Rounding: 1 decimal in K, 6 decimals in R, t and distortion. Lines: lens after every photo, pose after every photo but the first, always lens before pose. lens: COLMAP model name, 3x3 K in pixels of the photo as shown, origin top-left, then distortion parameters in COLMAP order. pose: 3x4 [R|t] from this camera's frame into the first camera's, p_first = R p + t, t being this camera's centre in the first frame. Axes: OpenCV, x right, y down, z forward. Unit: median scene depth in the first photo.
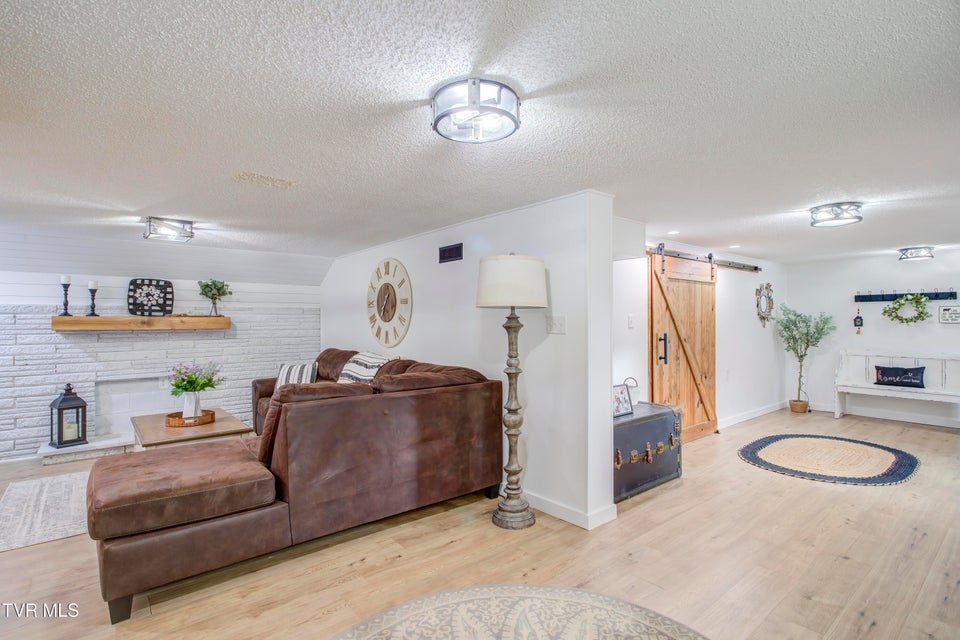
lens RADIAL K [[470.7, 0, 477.2], [0, 470.7, 317.5], [0, 0, 1]] dist [-0.001776, -0.000376]
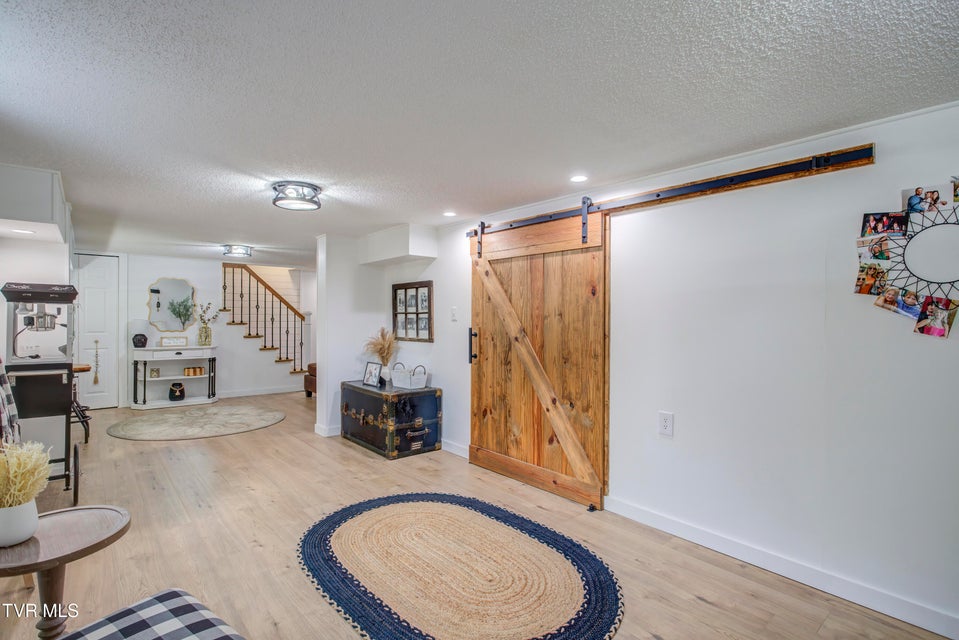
lens RADIAL K [[470.2, 0, 476.7], [0, 470.2, 317.5], [0, 0, 1]] dist [-0.001776, -0.000376]
pose [[0.007713, 0.003516, -0.999964, 1.523512], [-0.004979, 0.999982, 0.003478, 0.015130], [0.999958, 0.004952, 0.007731, 1.216866]]
